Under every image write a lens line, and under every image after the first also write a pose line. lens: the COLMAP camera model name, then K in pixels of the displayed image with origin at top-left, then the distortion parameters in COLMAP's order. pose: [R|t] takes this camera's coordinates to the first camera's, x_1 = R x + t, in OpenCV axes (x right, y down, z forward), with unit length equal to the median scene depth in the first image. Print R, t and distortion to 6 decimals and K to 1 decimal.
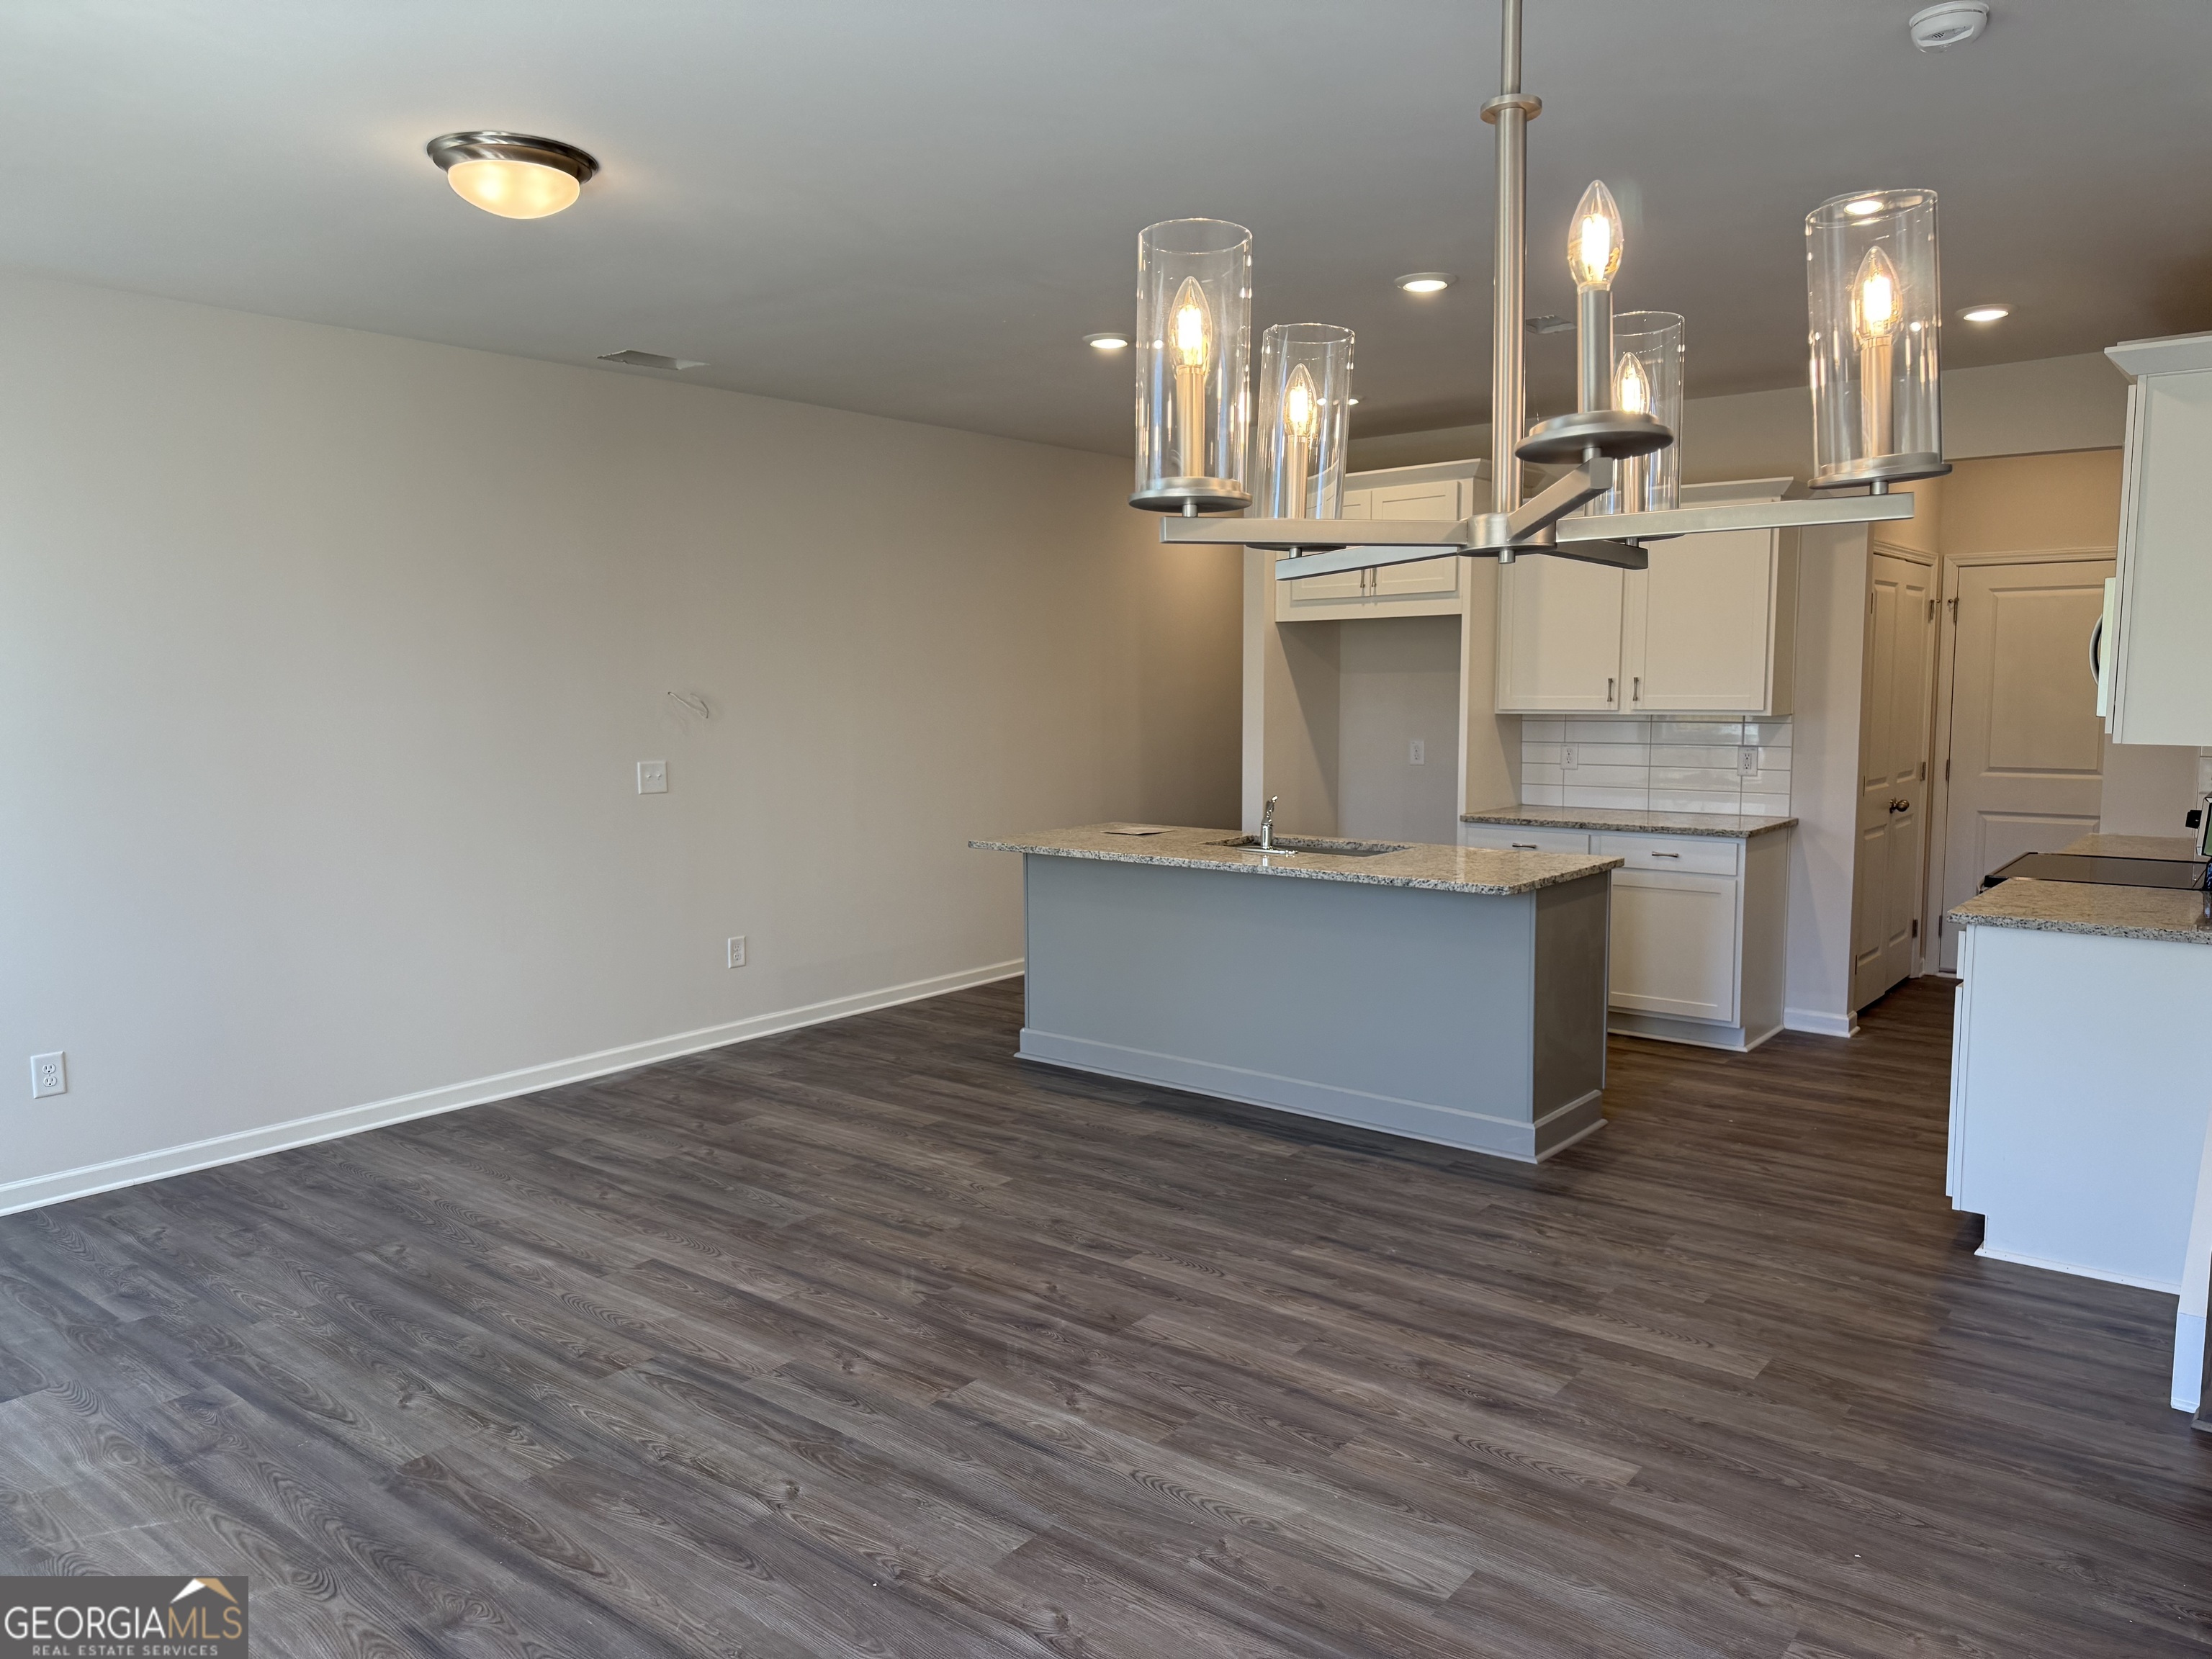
lens RADIAL K [[1567.9, 0, 1112.5], [0, 1567.9, 798.2], [0, 0, 1]] dist [0.006118, -0.003442]
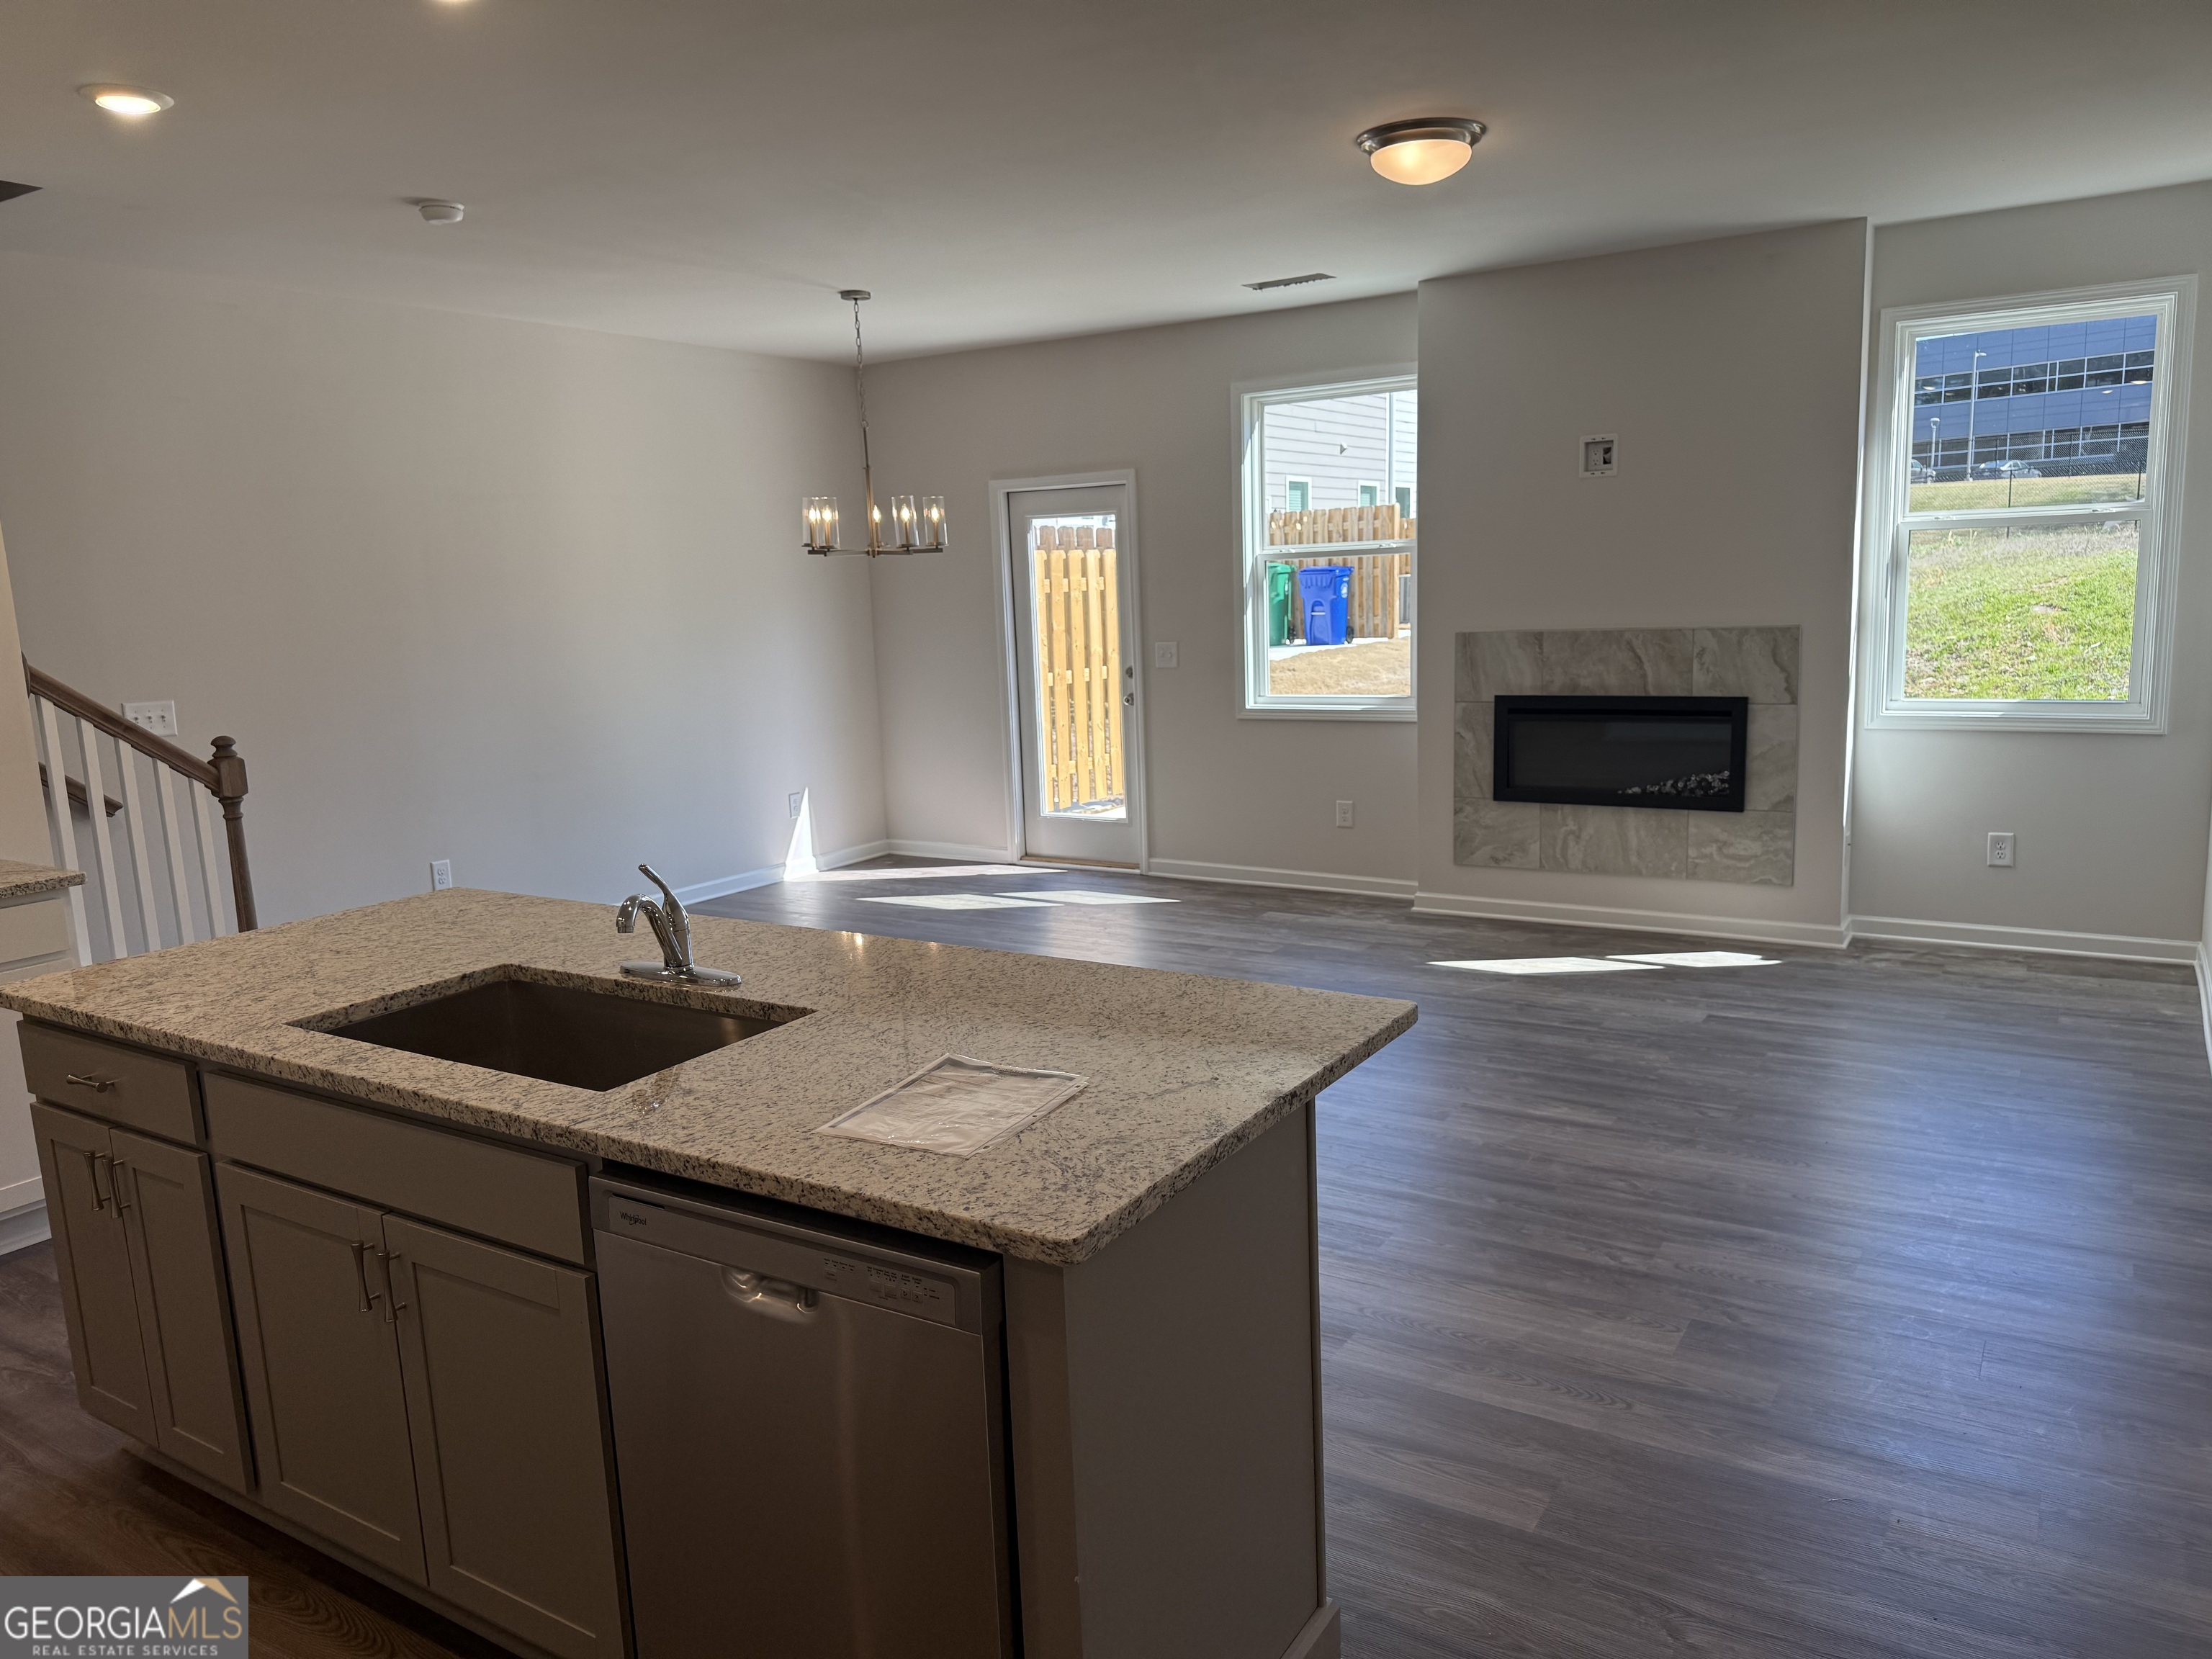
lens RADIAL K [[1538.4, 0, 1106.0], [0, 1538.4, 829.5], [0, 0, 1]] dist [0.155477, -0.214528]
pose [[-0.992311, 0.064469, -0.105653, 0.026943], [0.036856, 0.968820, 0.245009, -0.156257], [0.118154, 0.239231, -0.963747, 1.928144]]
